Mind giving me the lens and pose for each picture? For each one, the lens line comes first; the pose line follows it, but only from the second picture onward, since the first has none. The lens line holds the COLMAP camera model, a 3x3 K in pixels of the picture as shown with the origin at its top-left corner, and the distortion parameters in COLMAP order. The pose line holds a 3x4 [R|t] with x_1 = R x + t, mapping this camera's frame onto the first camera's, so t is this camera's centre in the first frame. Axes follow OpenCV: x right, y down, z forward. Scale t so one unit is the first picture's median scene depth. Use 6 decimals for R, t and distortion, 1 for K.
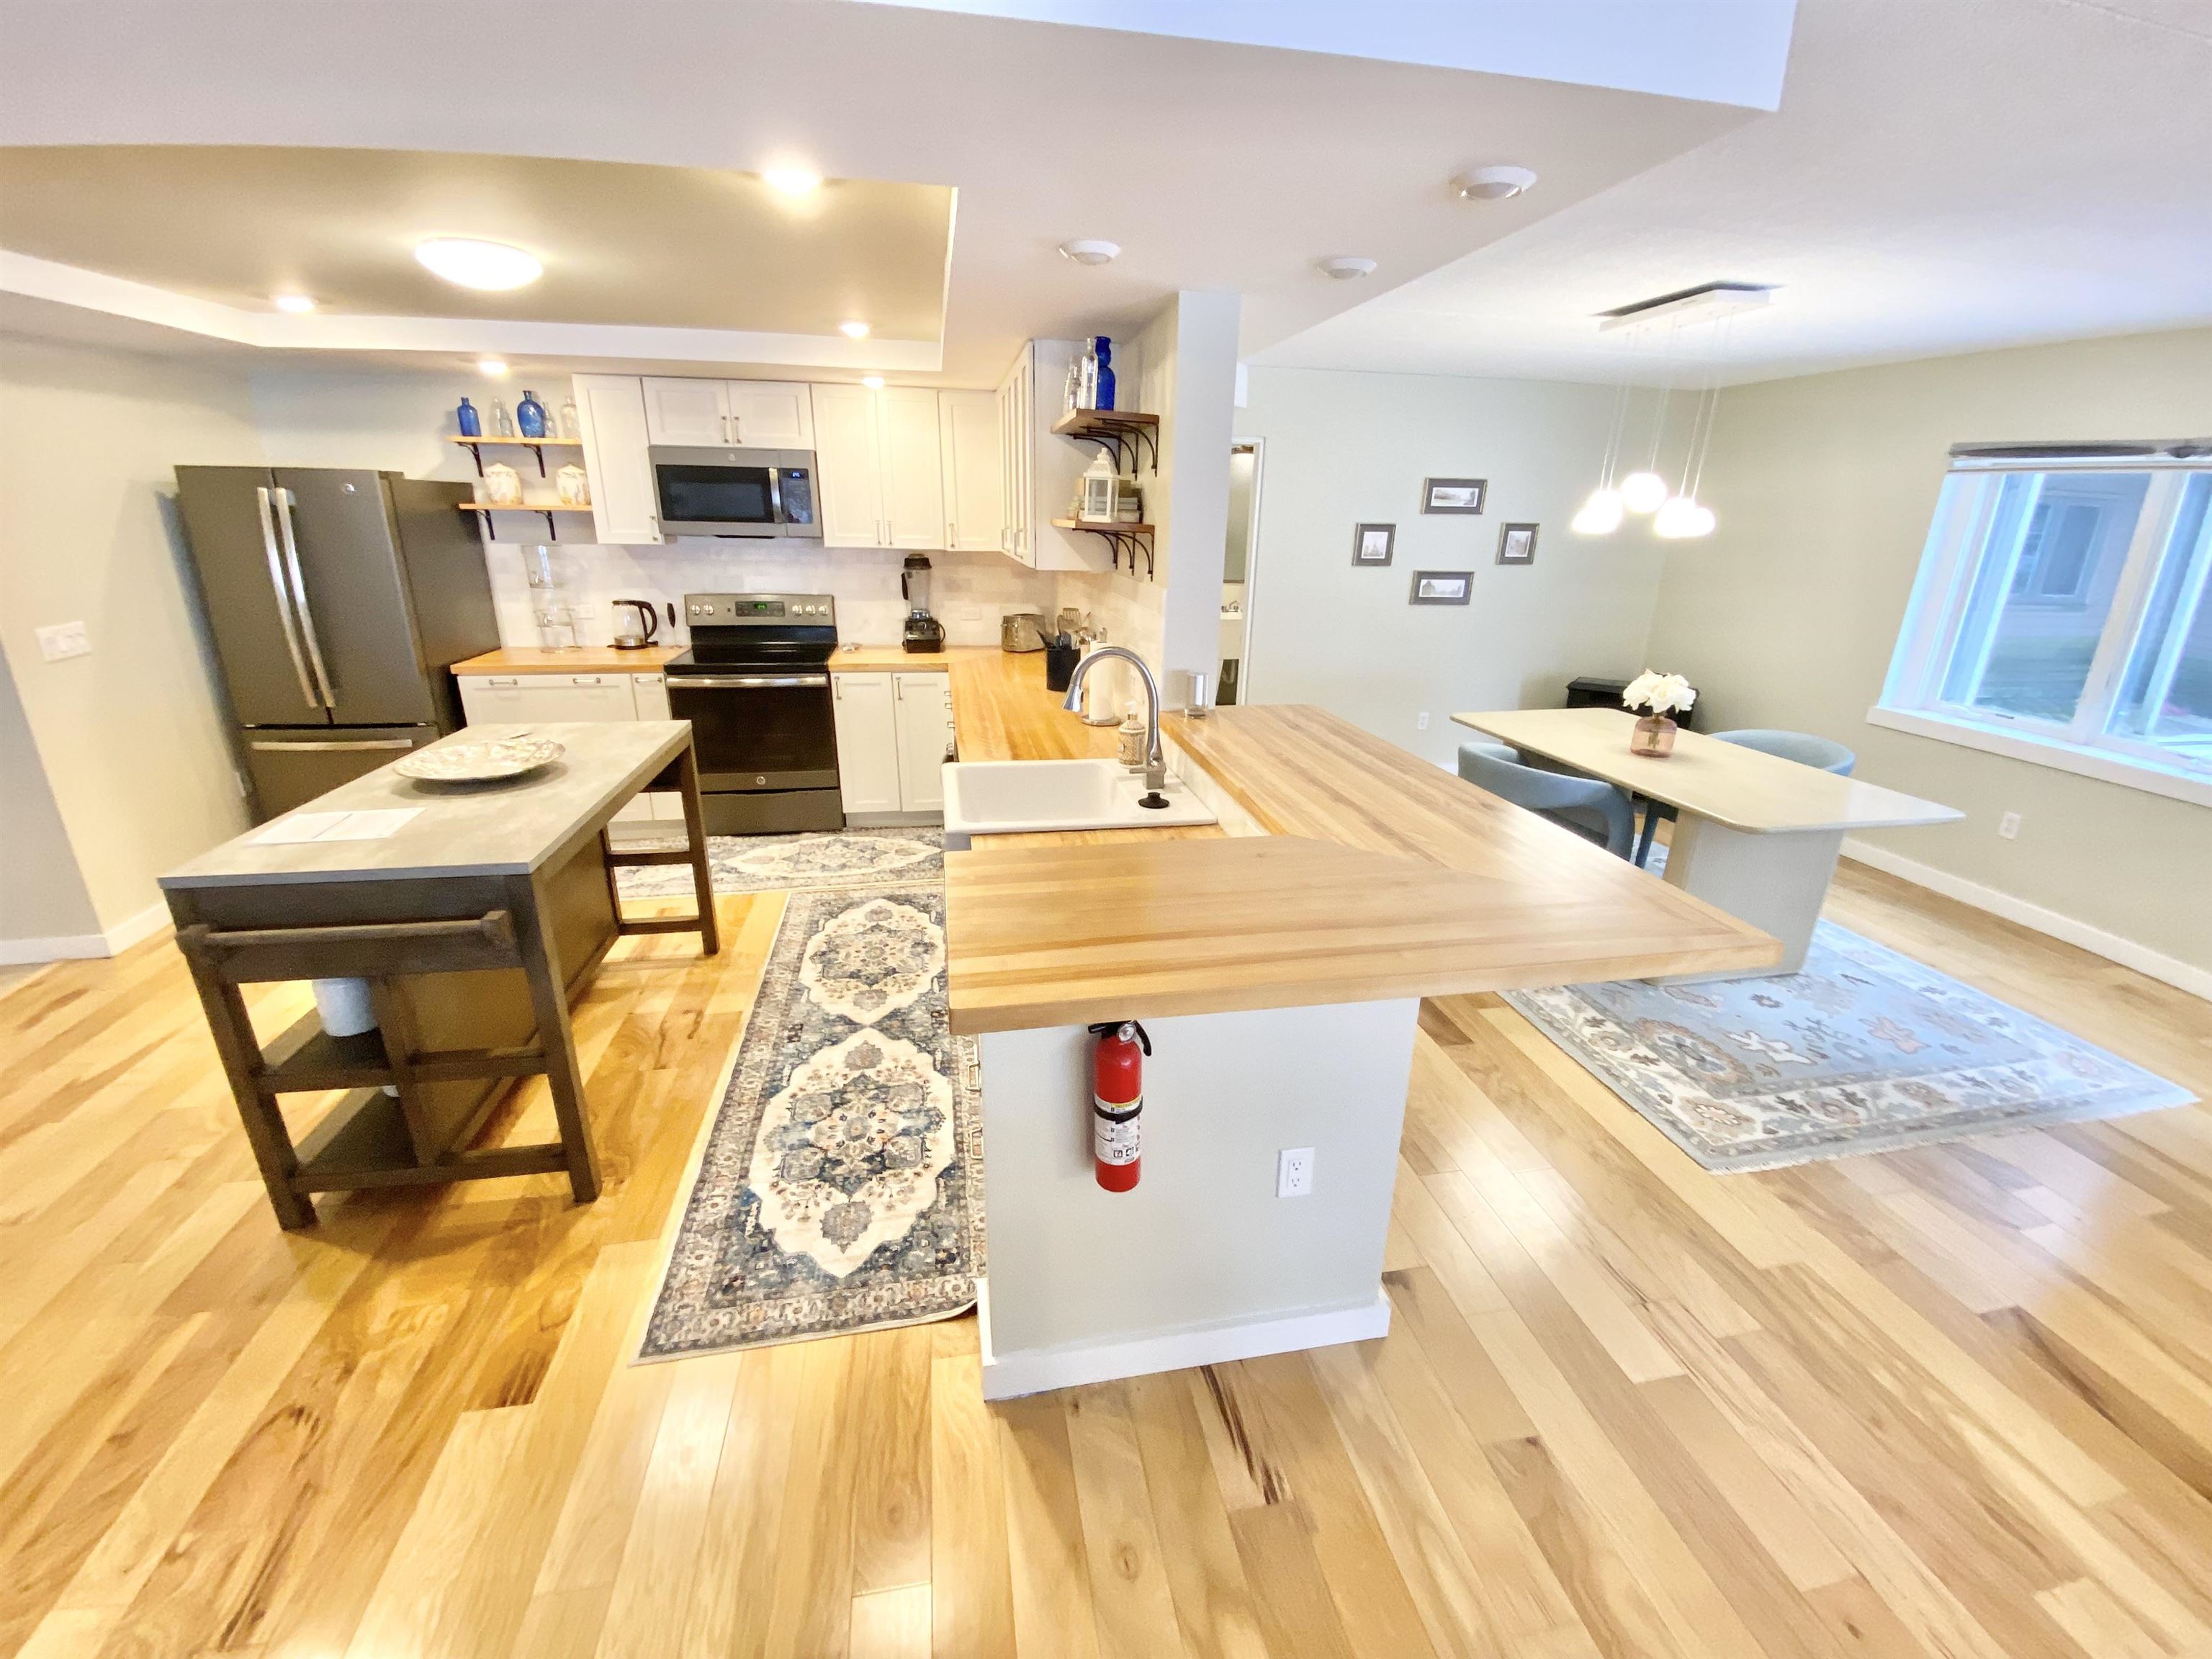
lens RADIAL K [[894.5, 0, 1097.9], [0, 894.5, 816.7], [0, 0, 1]] dist [0.015539, -0.017517]
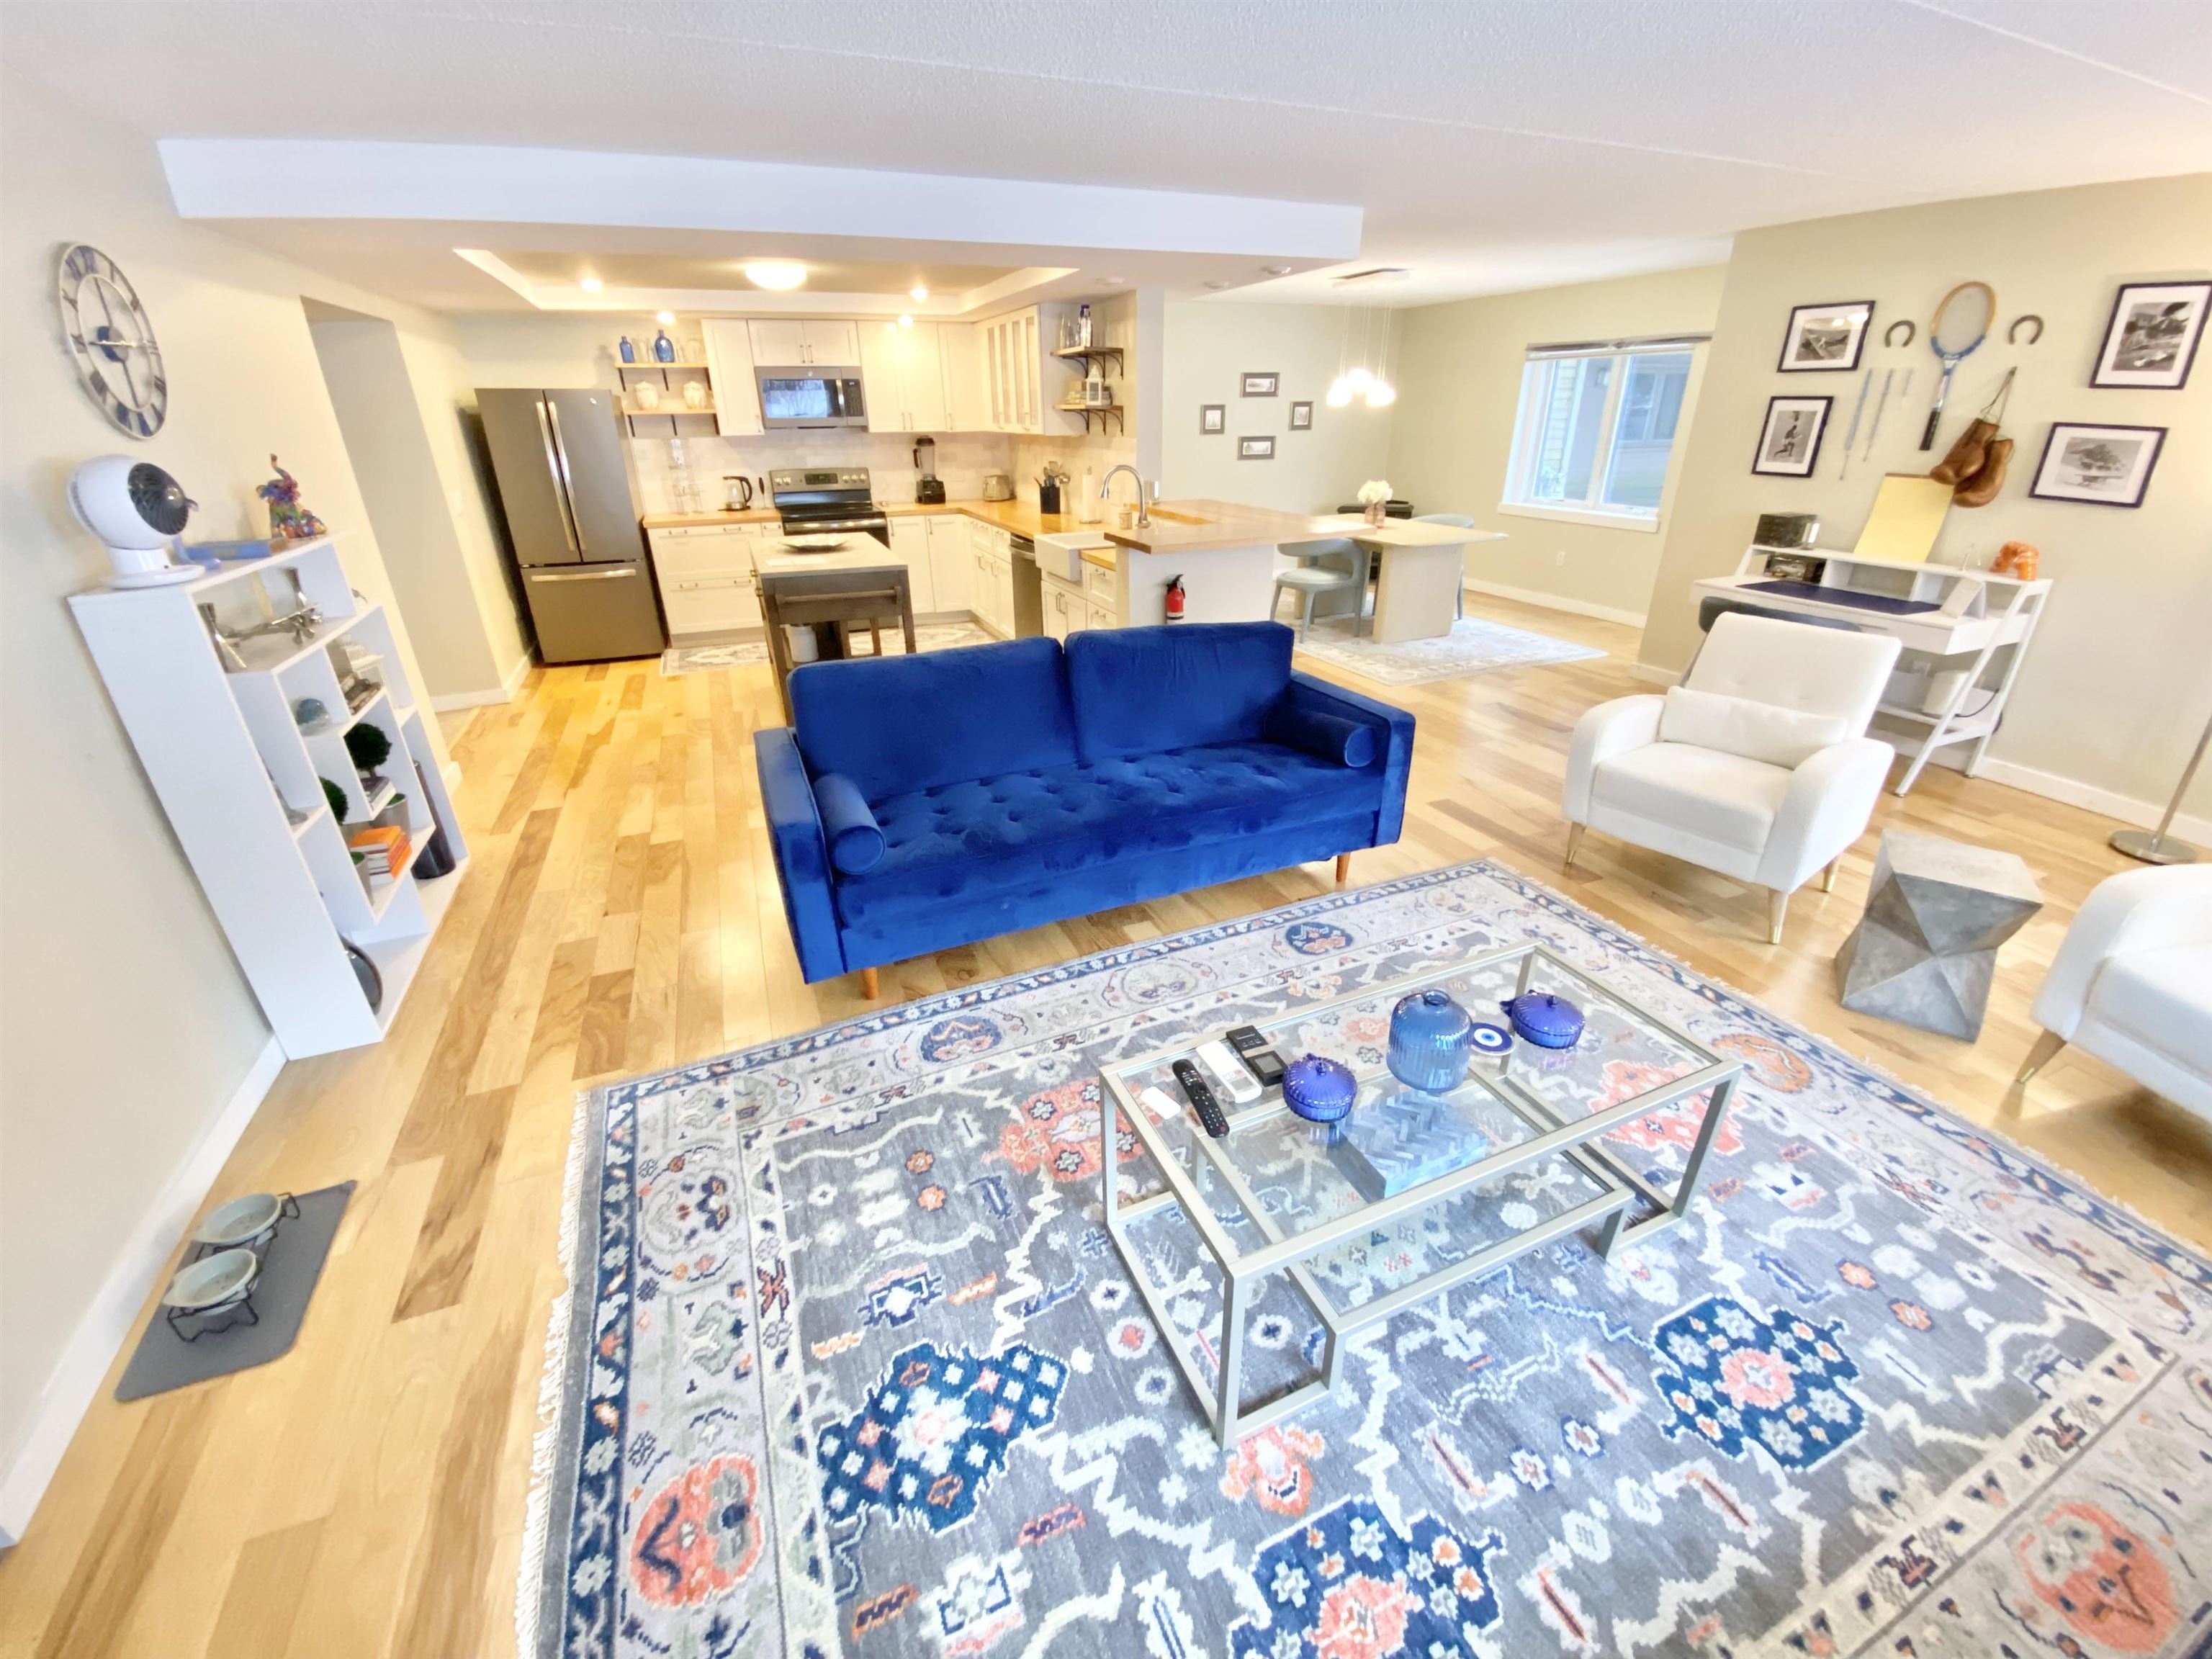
lens RADIAL K [[894.5, 0, 1090.4], [0, 894.5, 817.3], [0, 0, 1]] dist [0.015539, -0.017517]
pose [[0.979540, -0.112097, 0.167142, -0.276958], [0.094709, 0.989561, 0.108622, 0.221324], [-0.177573, -0.090569, 0.979931, -0.634375]]
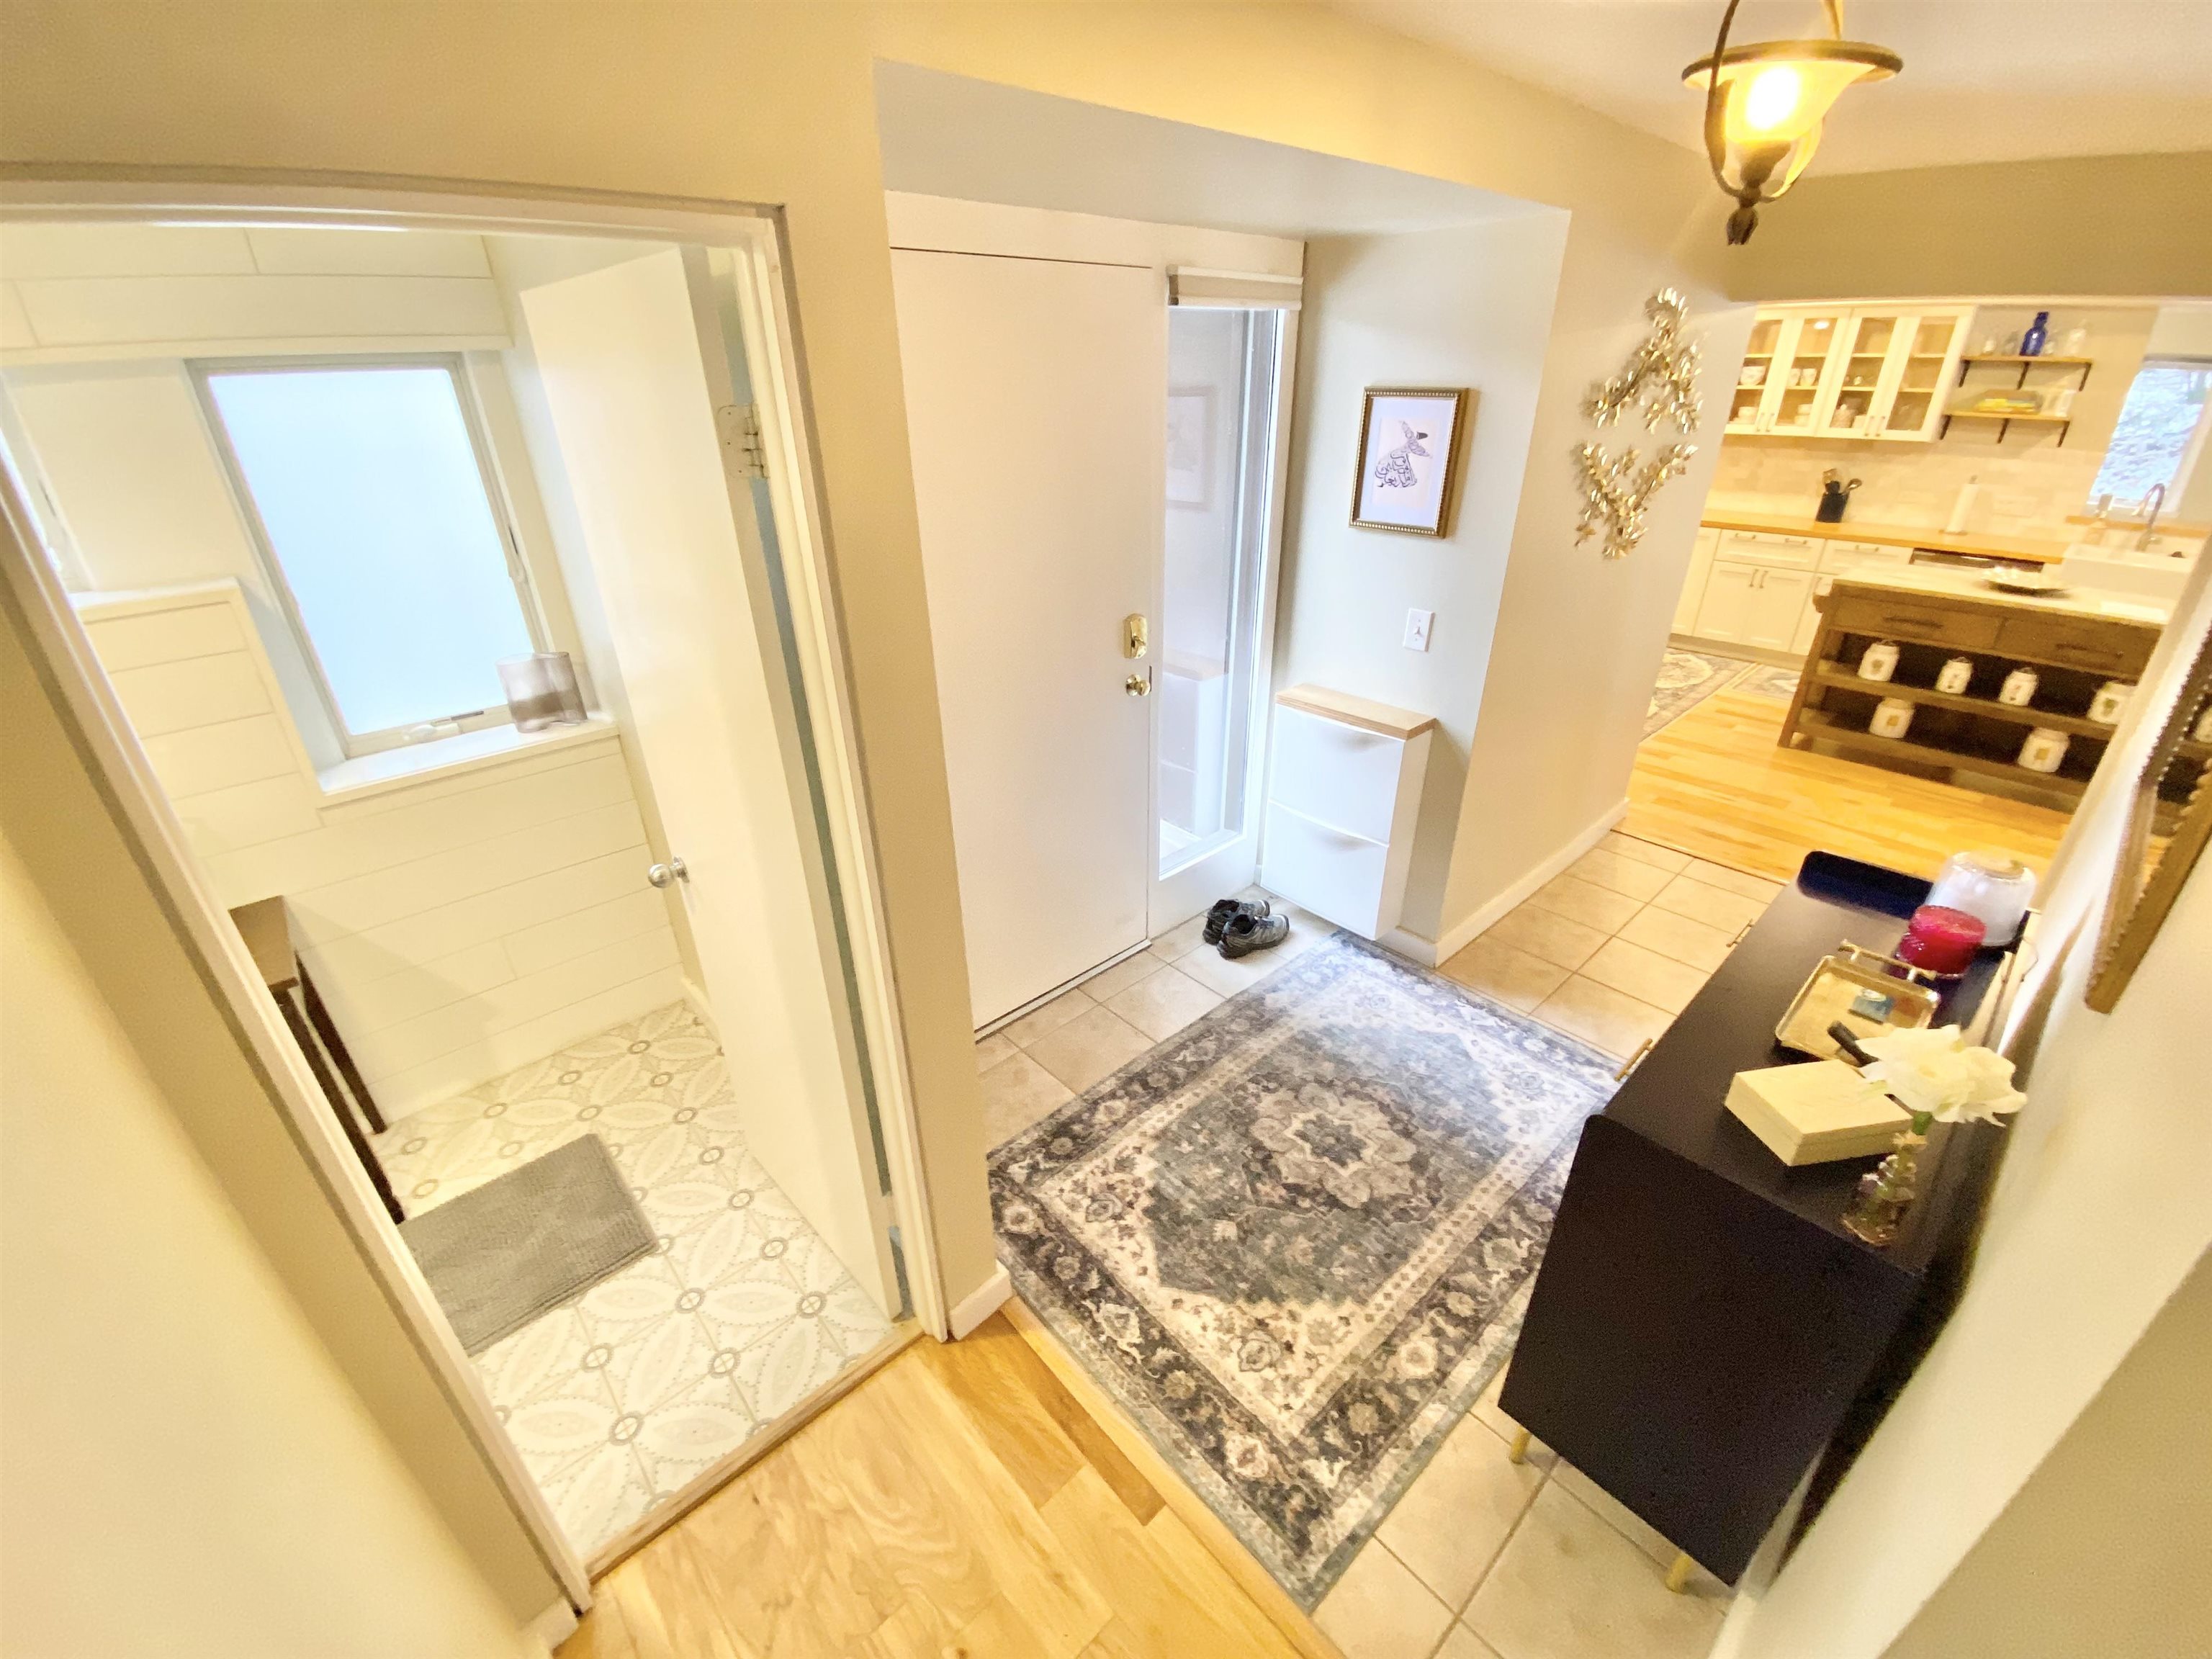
lens RADIAL K [[894.5, 0, 1095.7], [0, 894.5, 830.8], [0, 0, 1]] dist [0.015539, -0.017517]
pose [[0.853907, -0.259355, 0.451197, -1.762904], [0.193413, 0.963030, 0.187524, -0.147743], [-0.483151, -0.072860, 0.872500, 0.196984]]
